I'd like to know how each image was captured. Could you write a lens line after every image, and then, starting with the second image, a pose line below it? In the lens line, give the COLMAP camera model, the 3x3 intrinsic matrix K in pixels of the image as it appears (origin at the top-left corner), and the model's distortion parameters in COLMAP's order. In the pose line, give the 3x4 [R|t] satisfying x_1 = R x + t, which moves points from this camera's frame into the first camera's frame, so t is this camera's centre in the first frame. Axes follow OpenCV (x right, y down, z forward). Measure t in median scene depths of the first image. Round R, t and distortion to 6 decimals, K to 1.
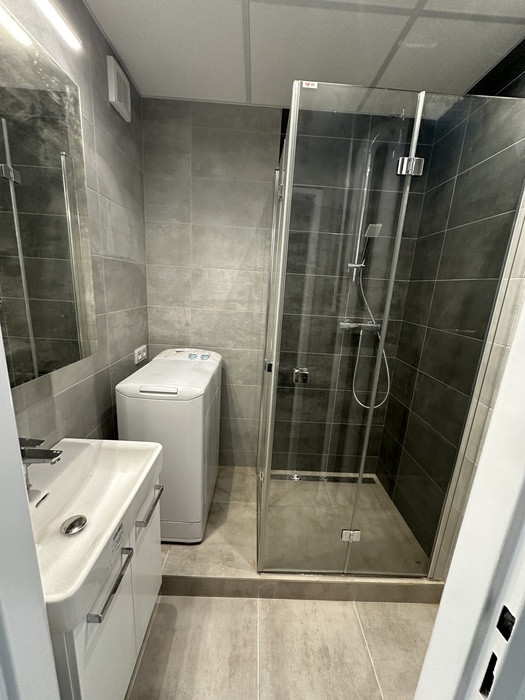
lens RADIAL K [[278.2, 0, 262.3], [0, 278.2, 351.3], [0, 0, 1]] dist [-0.002473, 0.000832]
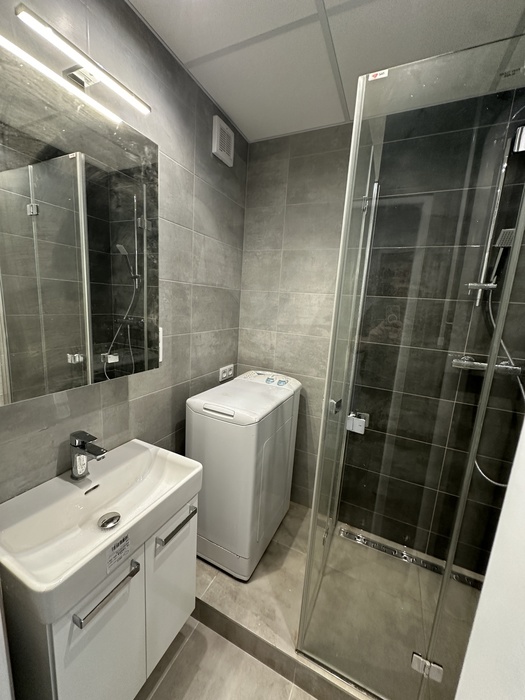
lens RADIAL K [[278.2, 0, 262.3], [0, 278.2, 351.1], [0, 0, 1]] dist [-0.002473, 0.000832]
pose [[0.896821, 0.074725, -0.436036, 0.159543], [-0.111211, 0.992060, -0.058722, -0.026215], [0.428186, 0.101156, 0.898011, 0.102334]]
